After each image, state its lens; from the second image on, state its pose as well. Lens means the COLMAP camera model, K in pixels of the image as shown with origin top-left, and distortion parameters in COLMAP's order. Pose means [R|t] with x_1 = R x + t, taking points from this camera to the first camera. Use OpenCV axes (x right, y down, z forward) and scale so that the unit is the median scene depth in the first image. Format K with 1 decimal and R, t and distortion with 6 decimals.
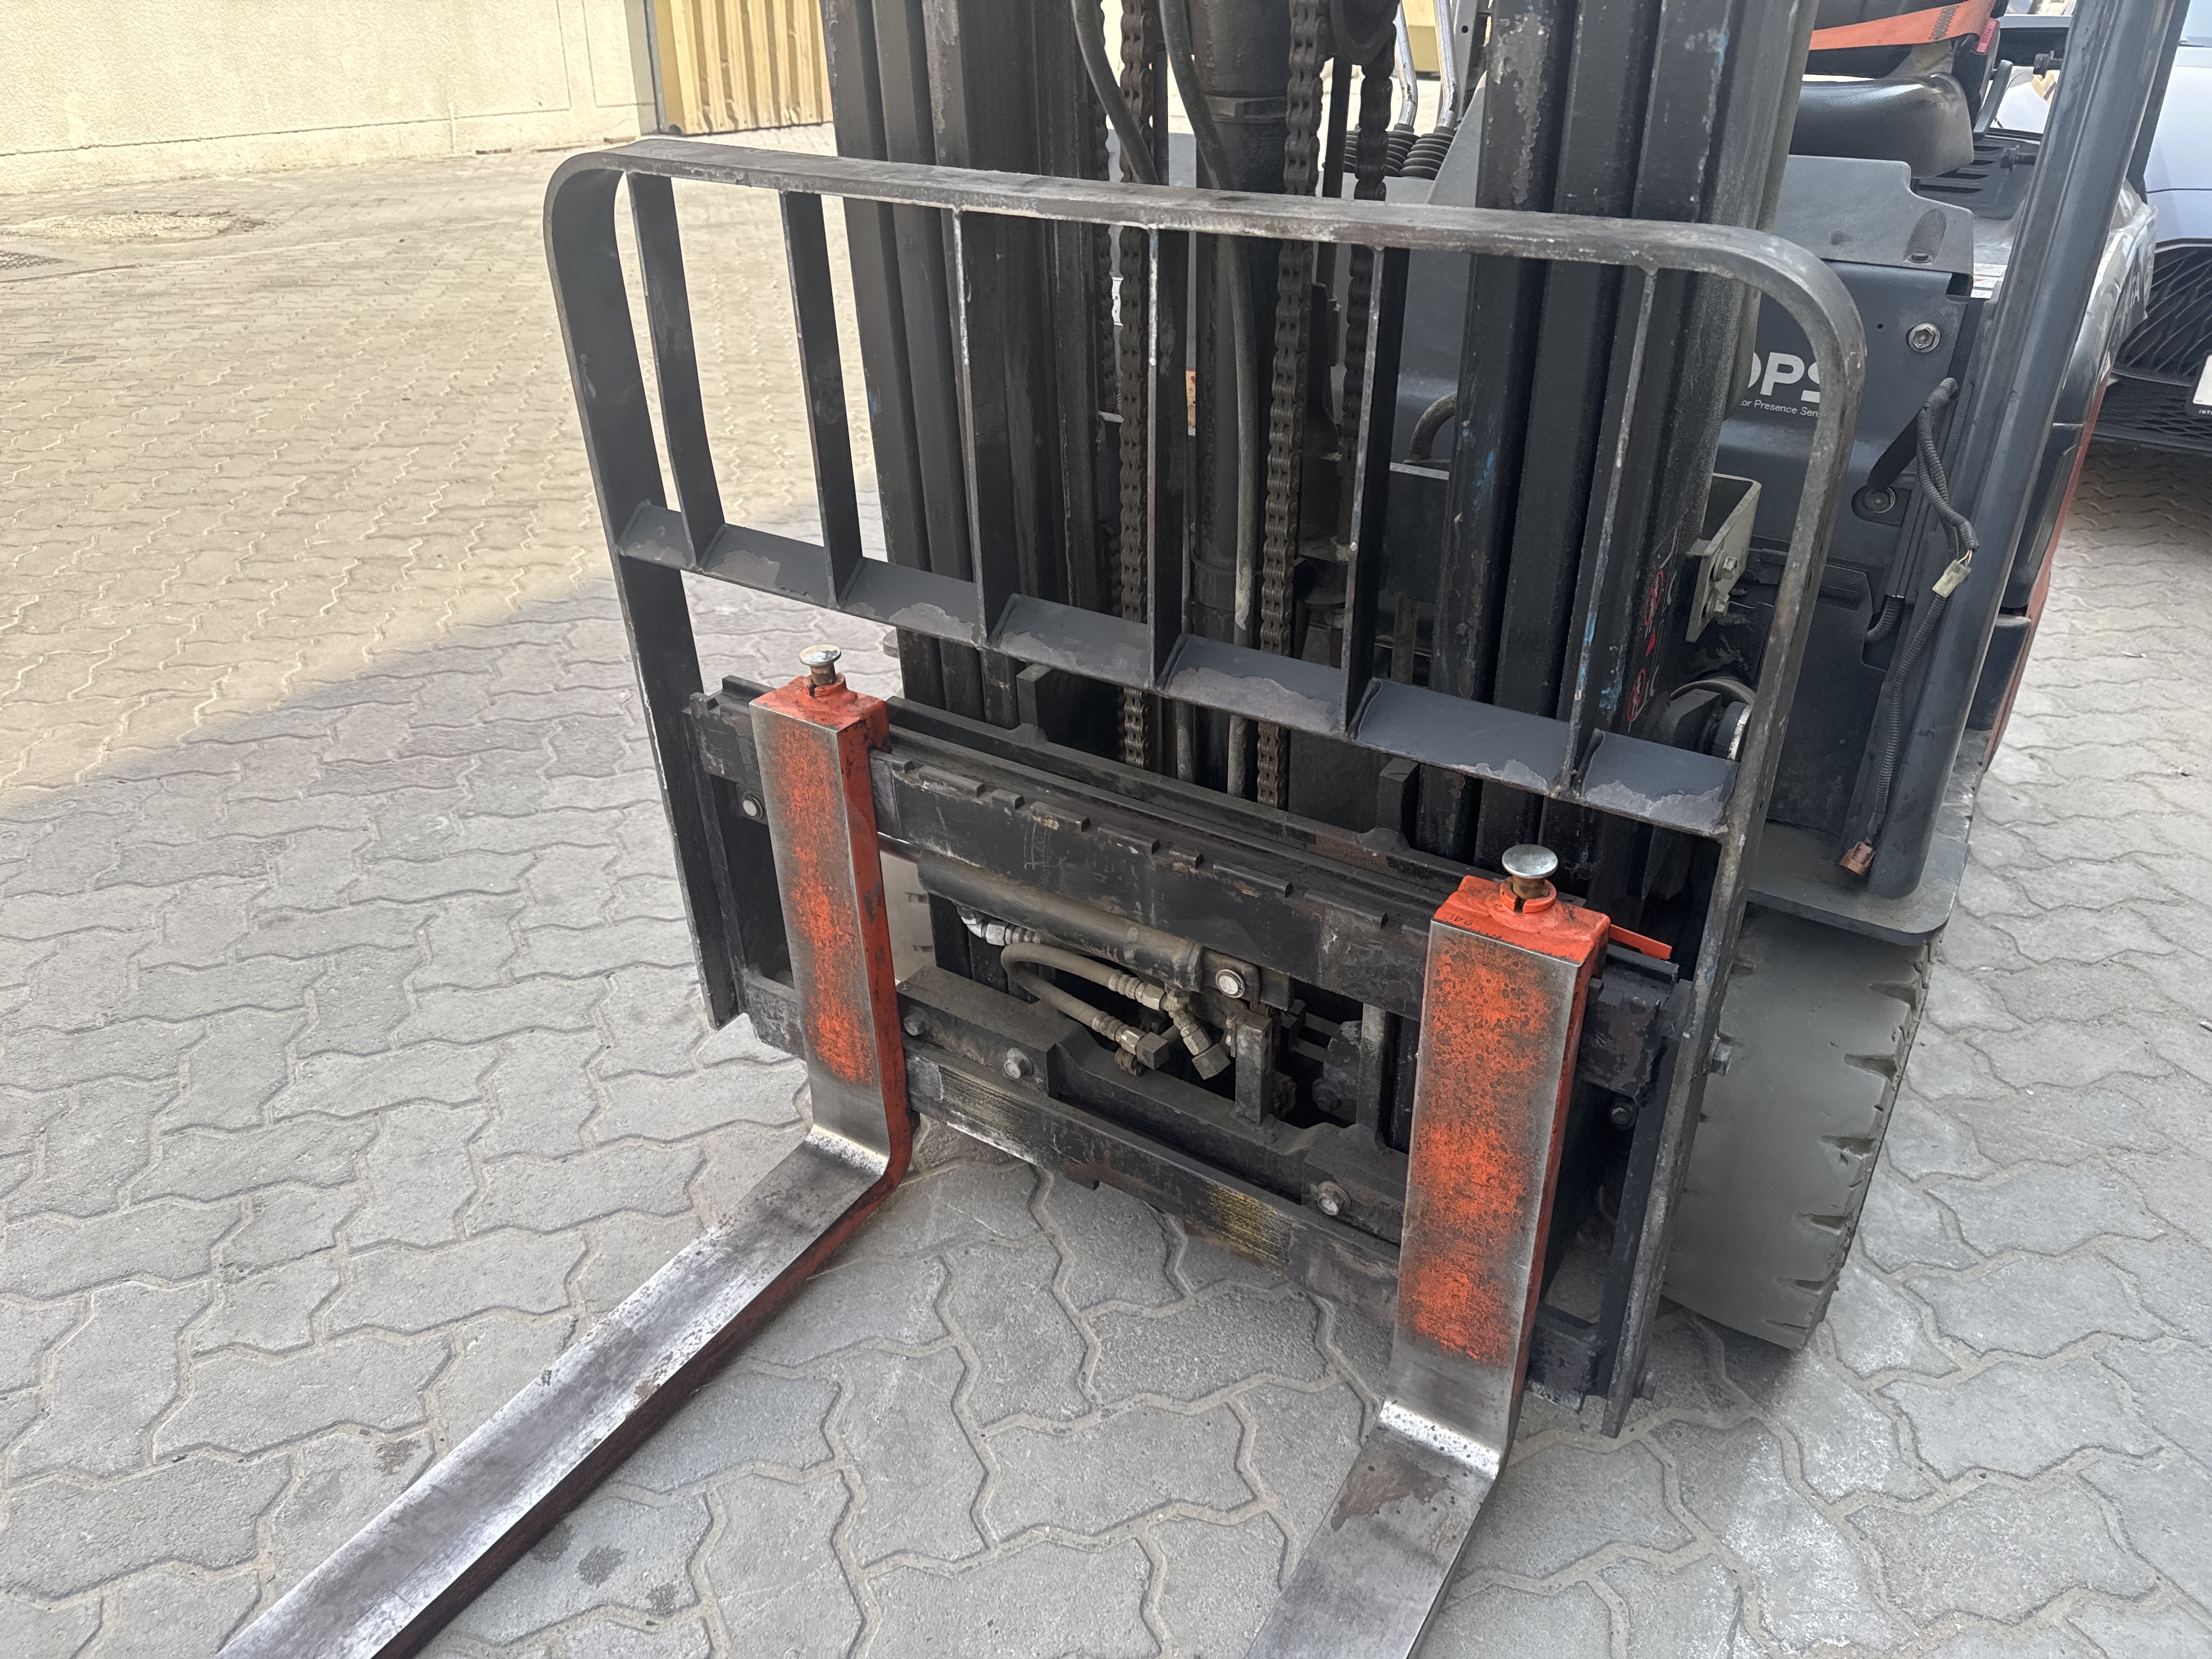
lens RADIAL K [[1560.8, 0, 1121.2], [0, 1560.8, 826.4], [0, 0, 1]] dist [0.057483, -0.077052]
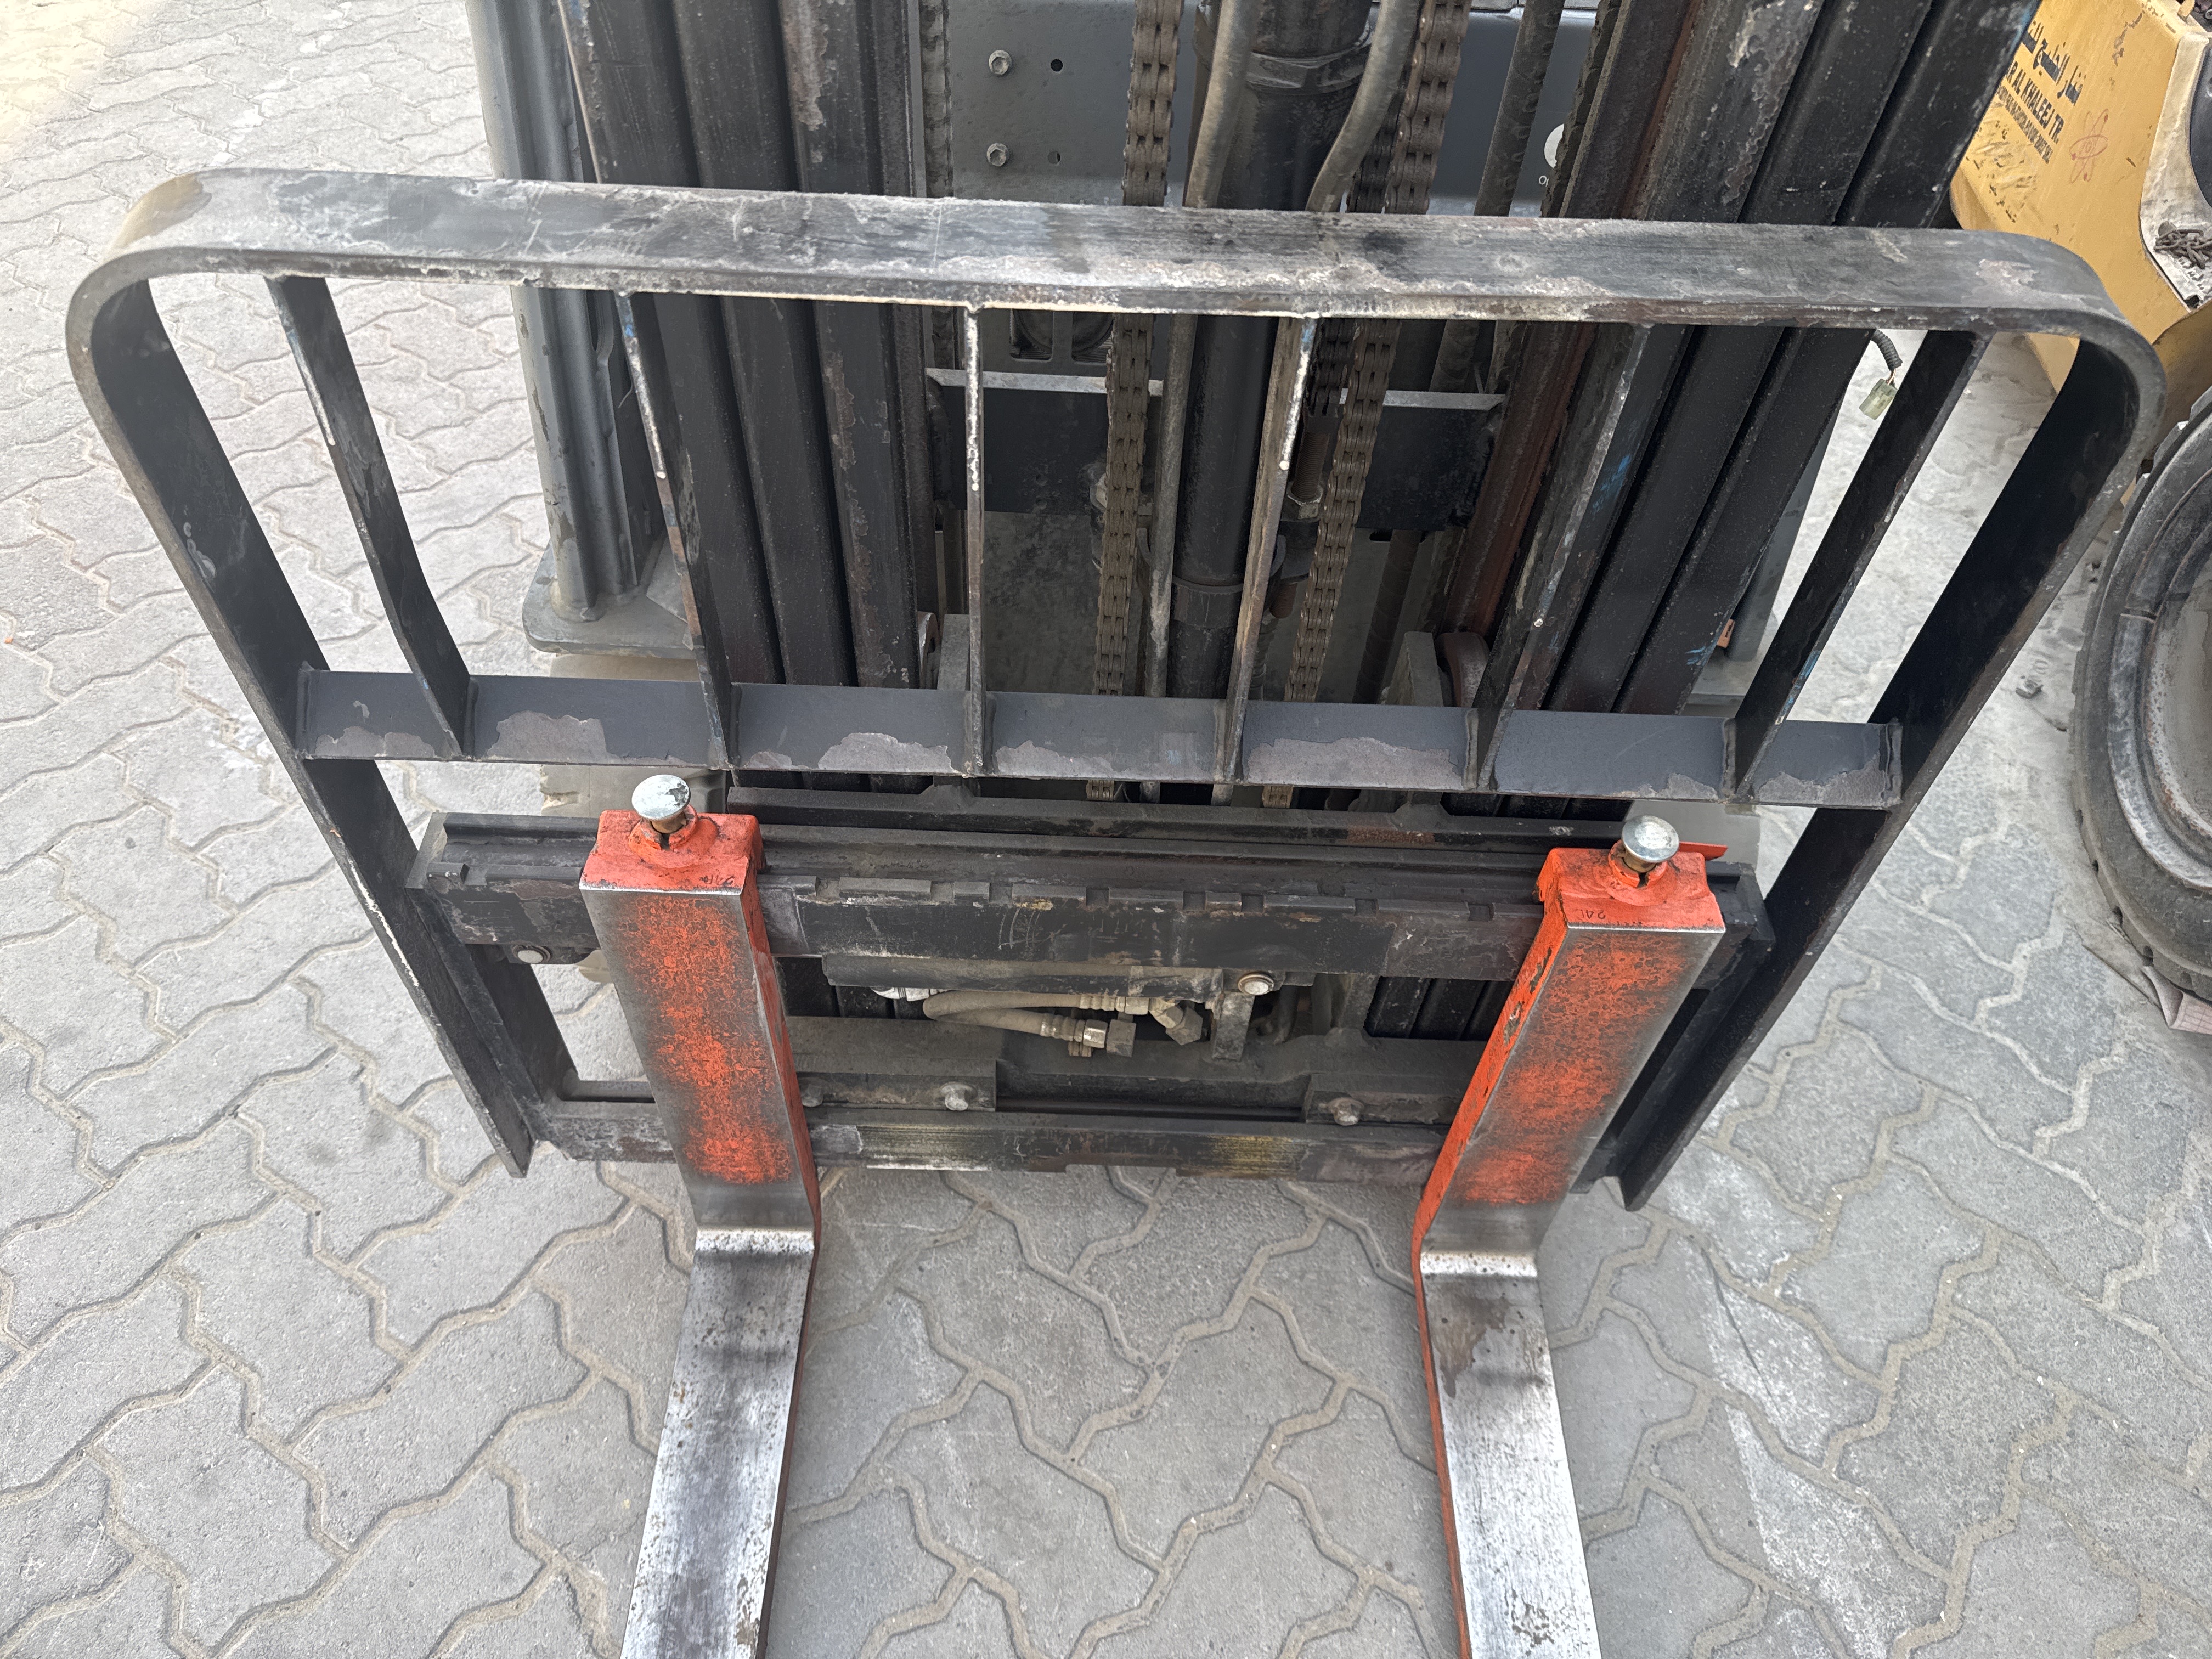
lens RADIAL K [[1560.8, 0, 1118.1], [0, 1560.8, 823.3], [0, 0, 1]] dist [0.057483, -0.077052]
pose [[0.852728, -0.365670, 0.373015, -0.287359], [0.225002, 0.901590, 0.369472, -0.320918], [-0.471412, -0.231130, 0.851087, 0.263080]]
